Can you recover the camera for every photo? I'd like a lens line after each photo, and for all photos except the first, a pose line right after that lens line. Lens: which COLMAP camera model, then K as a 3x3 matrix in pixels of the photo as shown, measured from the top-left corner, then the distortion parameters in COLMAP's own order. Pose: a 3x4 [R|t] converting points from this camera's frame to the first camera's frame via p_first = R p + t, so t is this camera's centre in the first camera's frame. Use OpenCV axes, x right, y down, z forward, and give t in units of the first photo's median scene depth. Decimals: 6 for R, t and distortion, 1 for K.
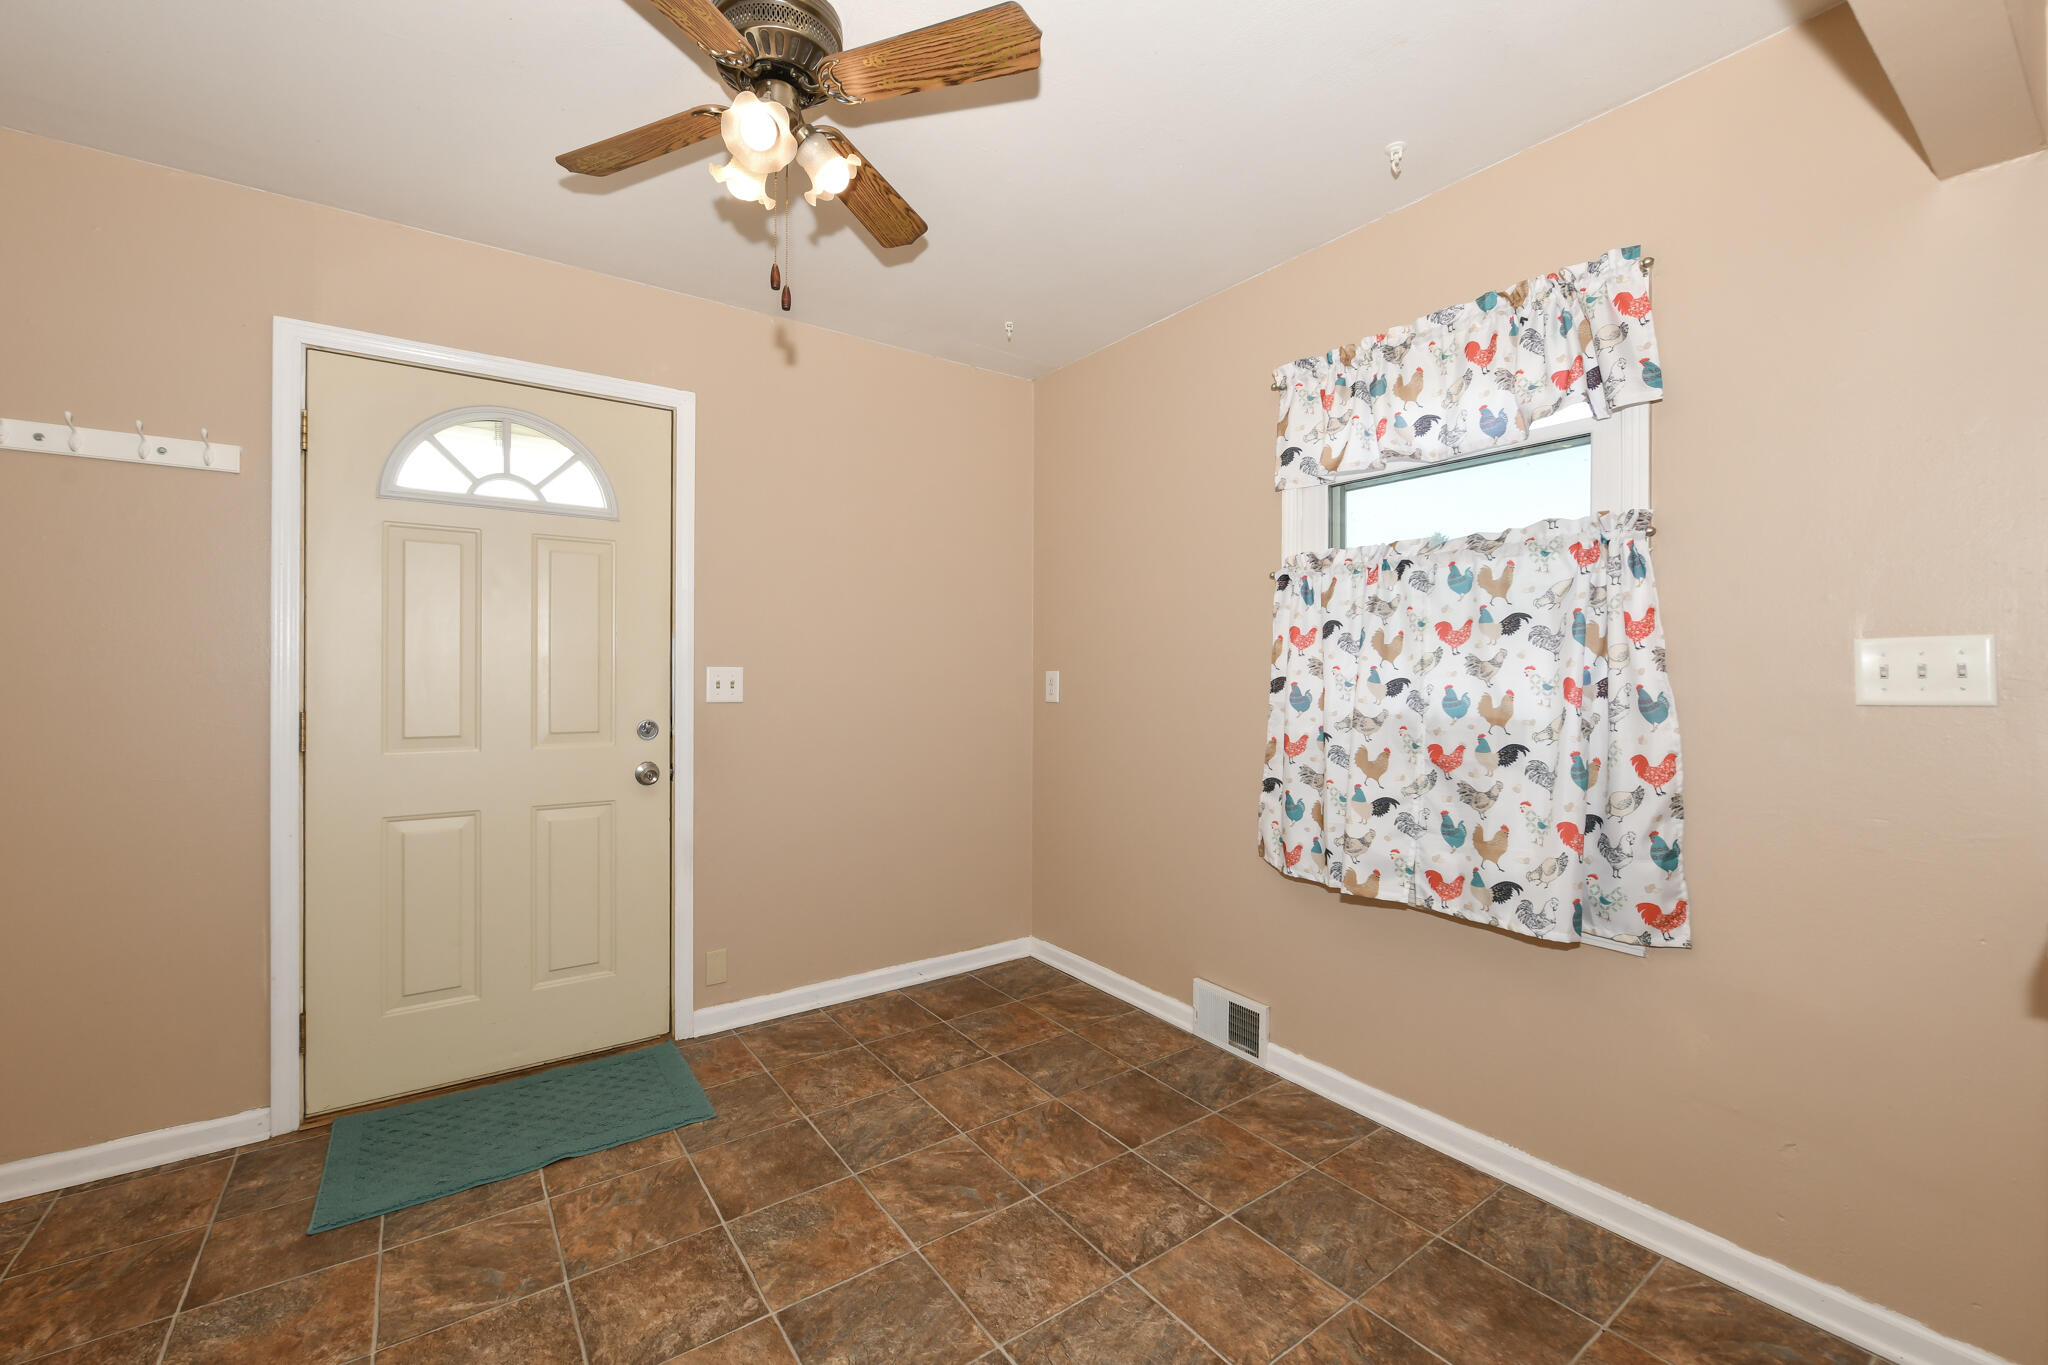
lens RADIAL K [[822.3, 0, 1027.3], [0, 822.3, 674.1], [0, 0, 1]] dist [-0.020955, 0.000445]
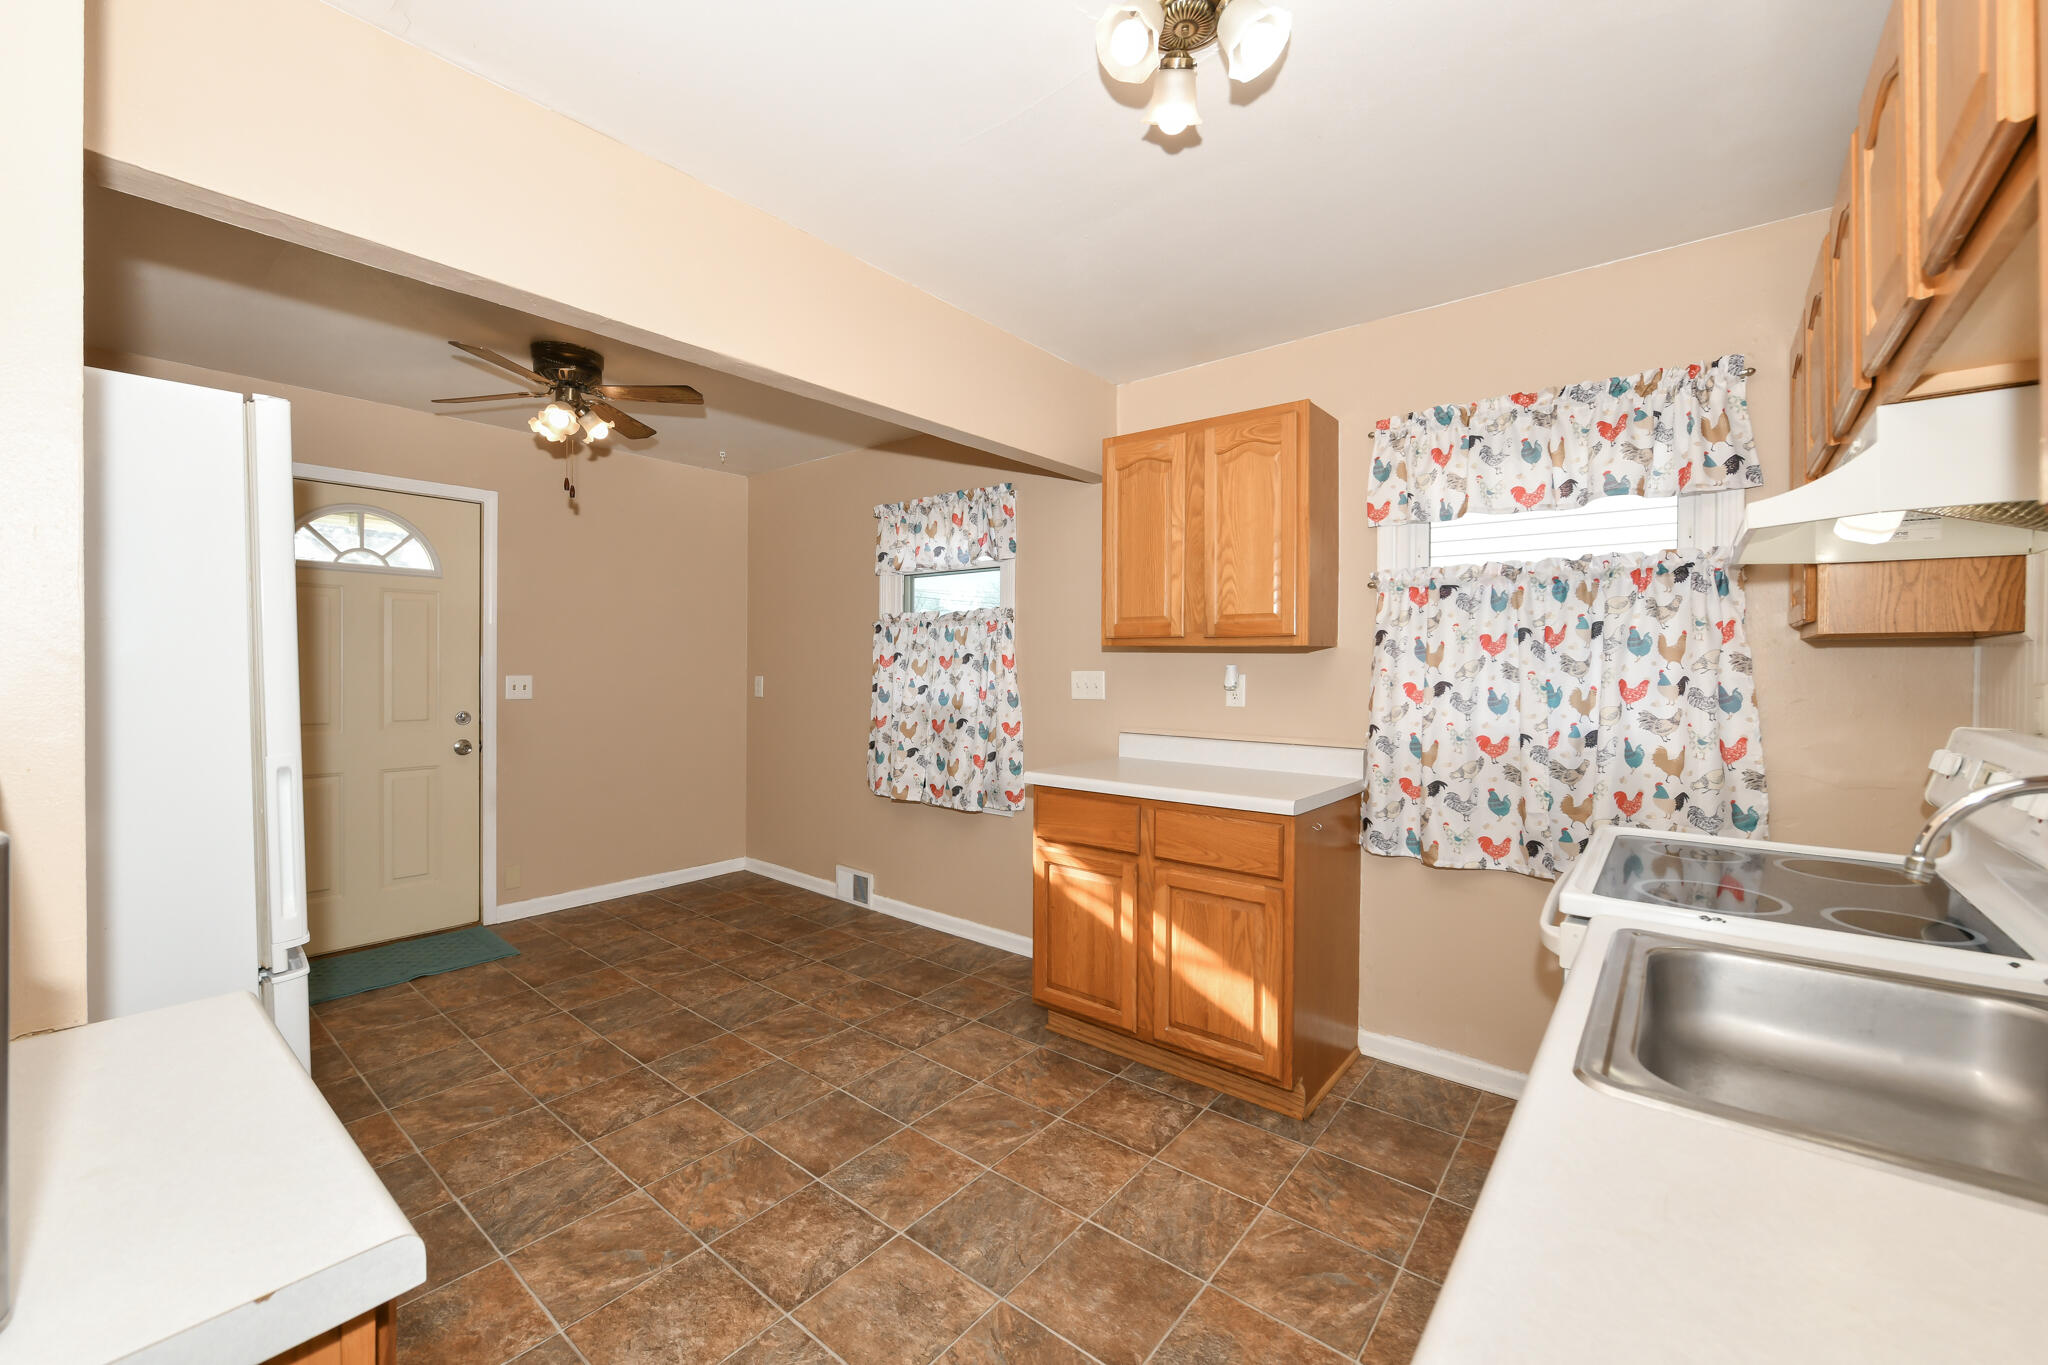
lens RADIAL K [[822.3, 0, 1023.4], [0, 822.3, 669.6], [0, 0, 1]] dist [-0.020955, 0.000445]
pose [[0.968897, 0.002001, 0.247458, 0.200615], [-0.003631, 0.999975, 0.006132, -0.041872], [-0.247439, -0.006840, 0.968879, -0.872028]]
